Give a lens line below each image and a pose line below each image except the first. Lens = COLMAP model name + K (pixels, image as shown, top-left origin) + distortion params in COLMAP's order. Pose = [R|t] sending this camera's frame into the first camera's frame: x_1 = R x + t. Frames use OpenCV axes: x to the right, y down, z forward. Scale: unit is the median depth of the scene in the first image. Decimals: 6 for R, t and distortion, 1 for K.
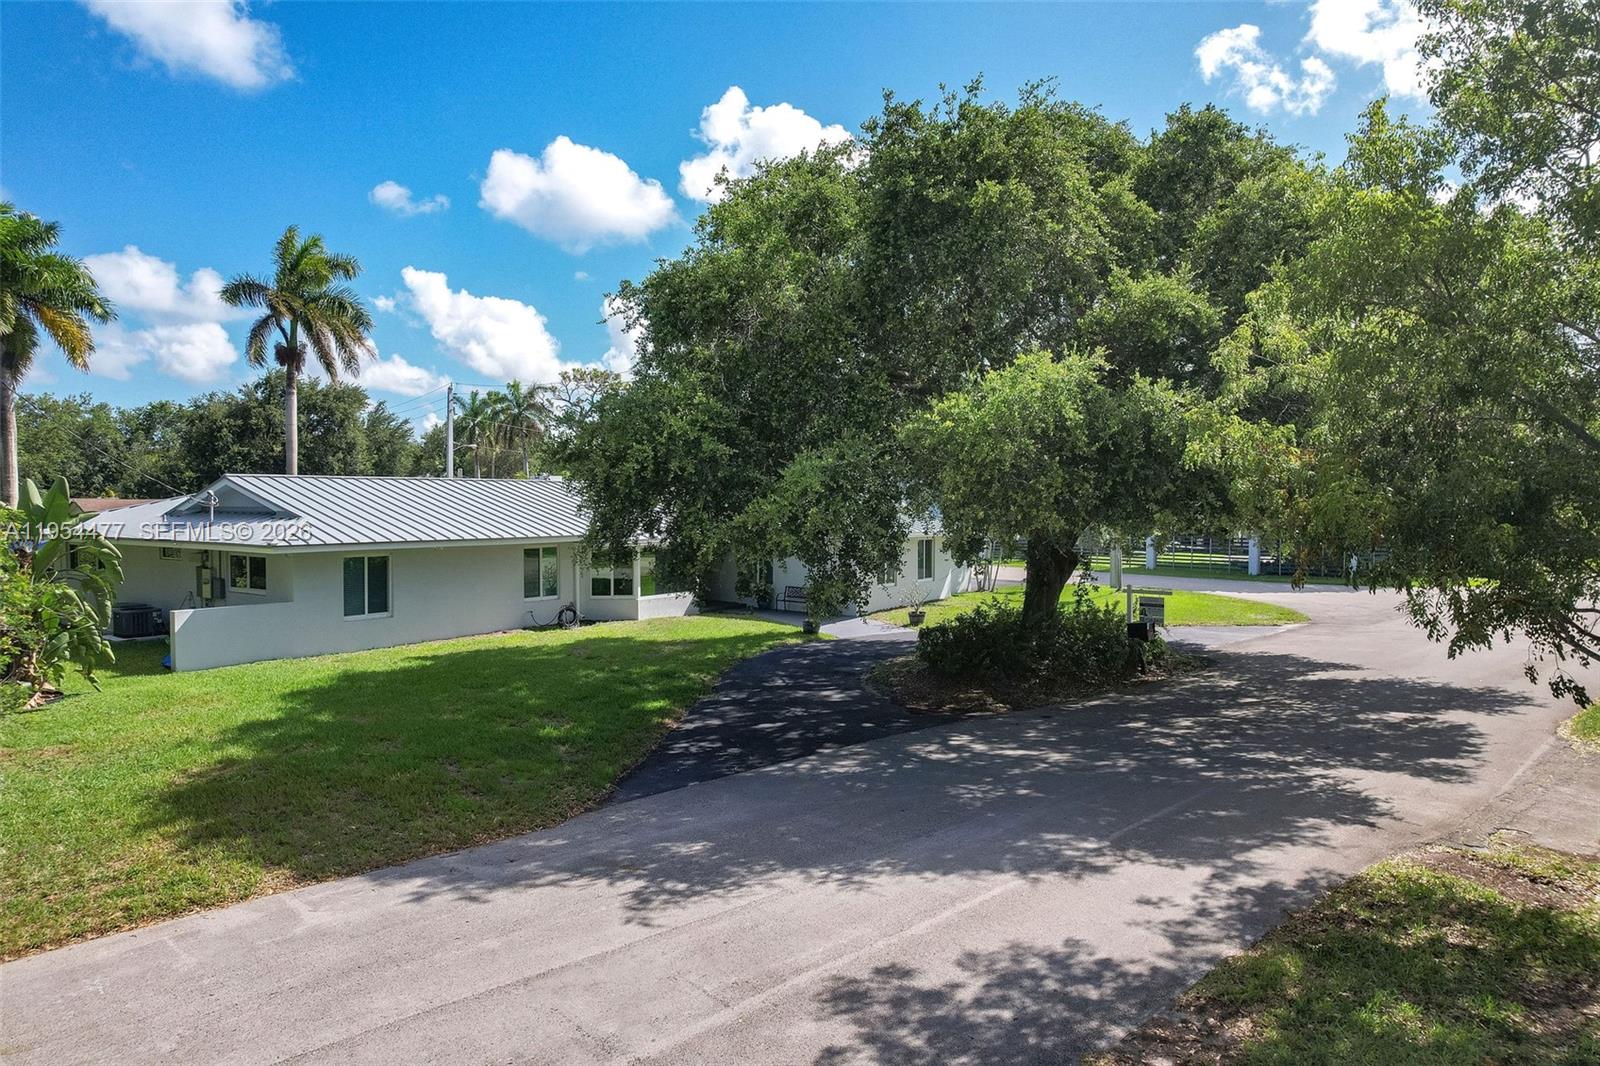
lens RADIAL K [[1040.8, 0, 797.0], [0, 1040.8, 524.3], [0, 0, 1]] dist [-0.036246, 0.057033]
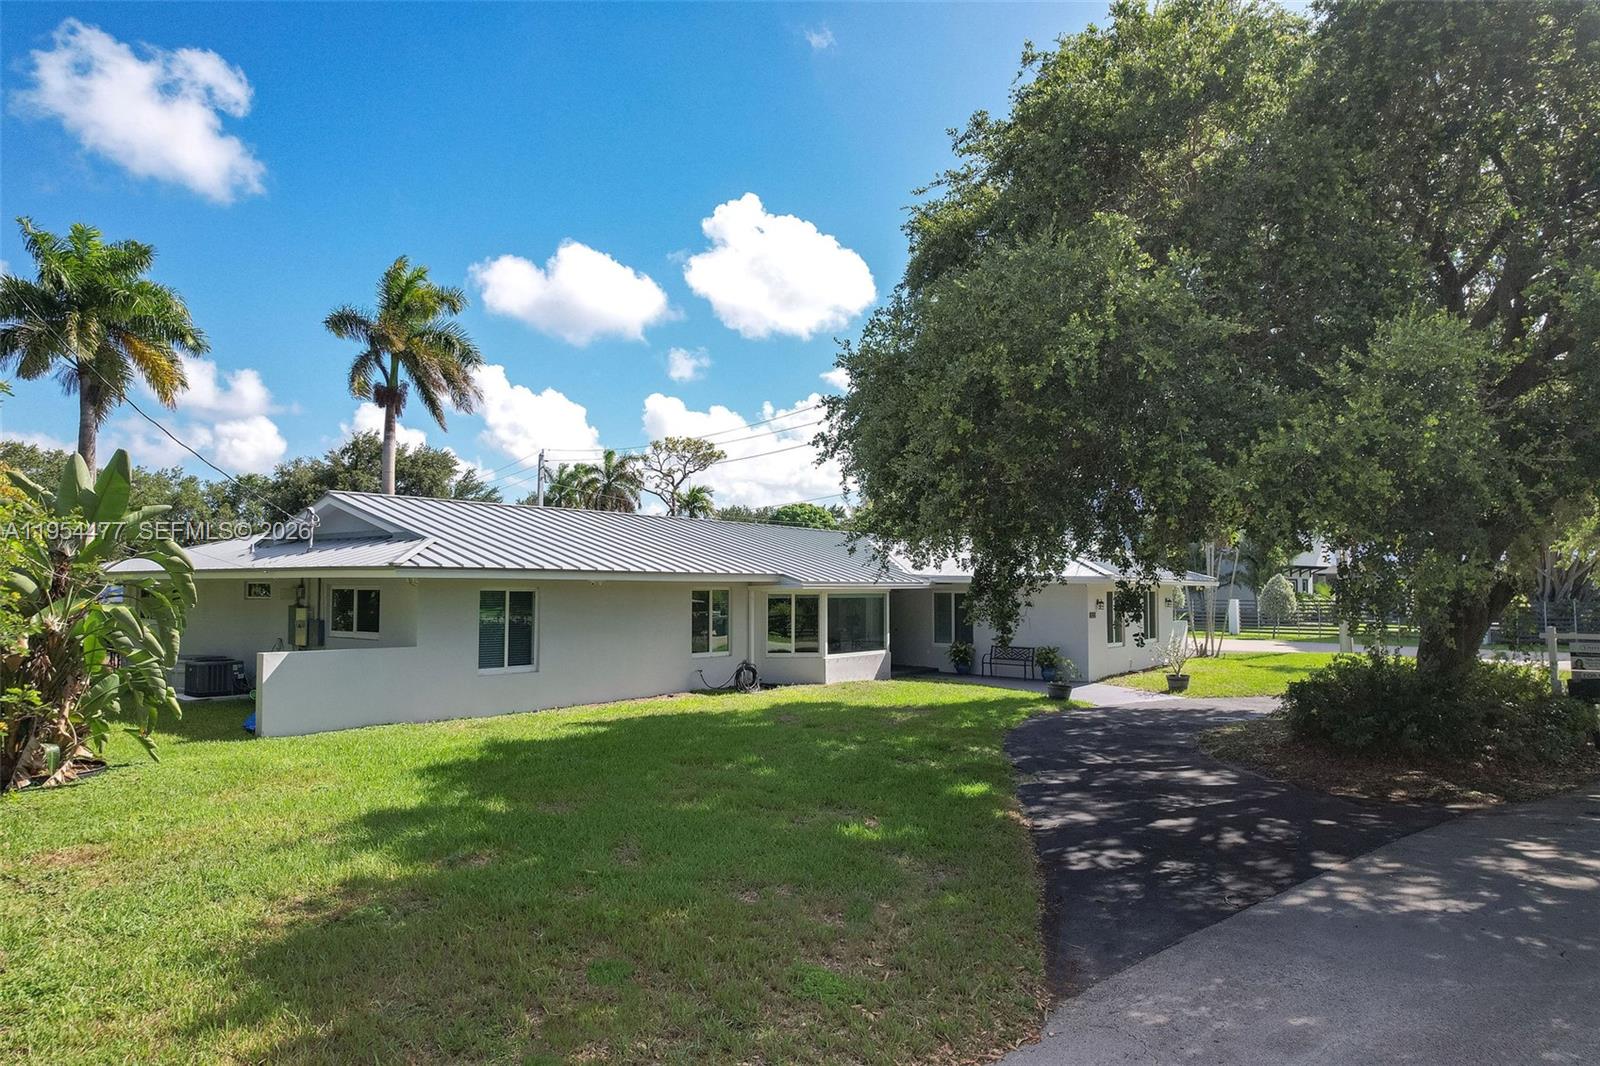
lens RADIAL K [[1017.9, 0, 800.0], [0, 1017.9, 533.0], [0, 0, 1]] dist [-0.061998, 0.052555]
pose [[0.999043, -0.003752, -0.043566, -0.153015], [0.000126, 0.996555, -0.082937, 0.045886], [0.043727, 0.082852, 0.995602, 0.243232]]
